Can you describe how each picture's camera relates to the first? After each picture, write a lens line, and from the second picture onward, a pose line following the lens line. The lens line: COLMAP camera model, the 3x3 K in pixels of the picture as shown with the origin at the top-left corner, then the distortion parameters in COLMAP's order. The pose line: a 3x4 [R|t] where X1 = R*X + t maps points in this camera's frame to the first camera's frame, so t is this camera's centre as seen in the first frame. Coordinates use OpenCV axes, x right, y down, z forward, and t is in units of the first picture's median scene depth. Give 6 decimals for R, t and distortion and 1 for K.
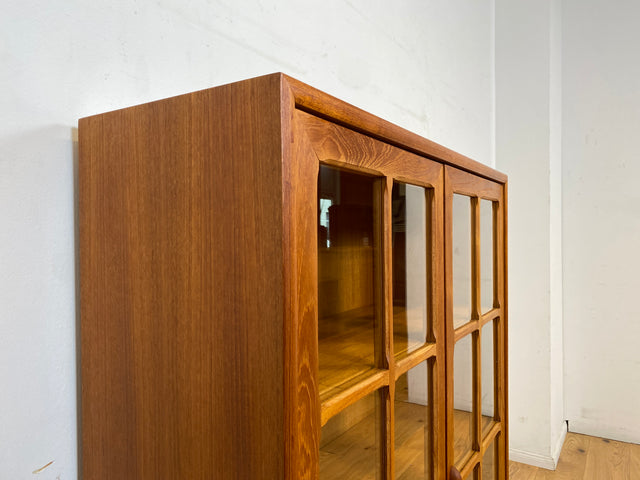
lens RADIAL K [[492.7, 0, 338.0], [0, 492.7, 239.6], [0, 0, 1]] dist [0.023099, -0.019374]
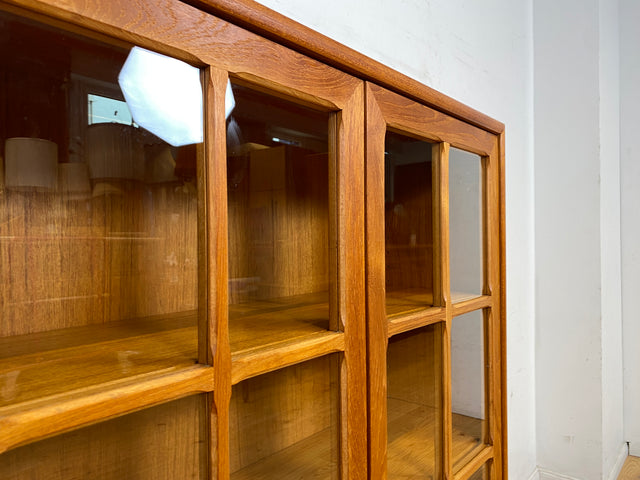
lens RADIAL K [[522.1, 0, 315.3], [0, 522.1, 230.5], [0, 0, 1]] dist [0.024836, -0.026998]
pose [[0.992997, -0.001184, -0.118136, 0.323039], [0.000116, 0.999959, -0.009043, 0.095201], [0.118142, 0.008966, 0.992956, 0.347540]]
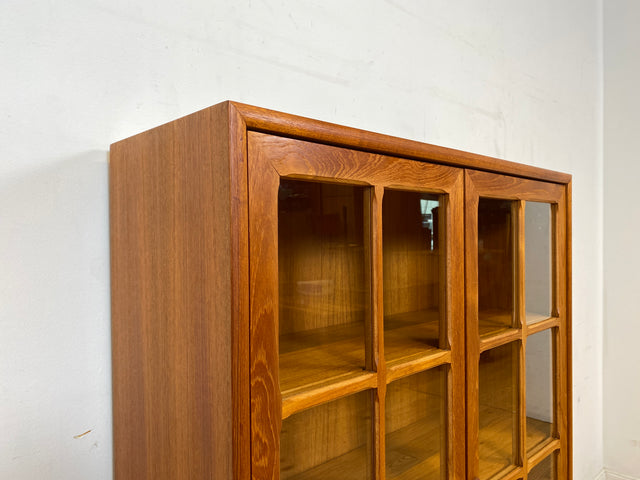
lens RADIAL K [[492.7, 0, 322.1], [0, 492.7, 243.4], [0, 0, 1]] dist [0.023099, -0.019374]
pose [[0.971094, 0.002250, -0.238688, 0.243221], [-0.000927, 0.999984, 0.005655, -0.013092], [0.238696, -0.005271, 0.971080, -0.029826]]
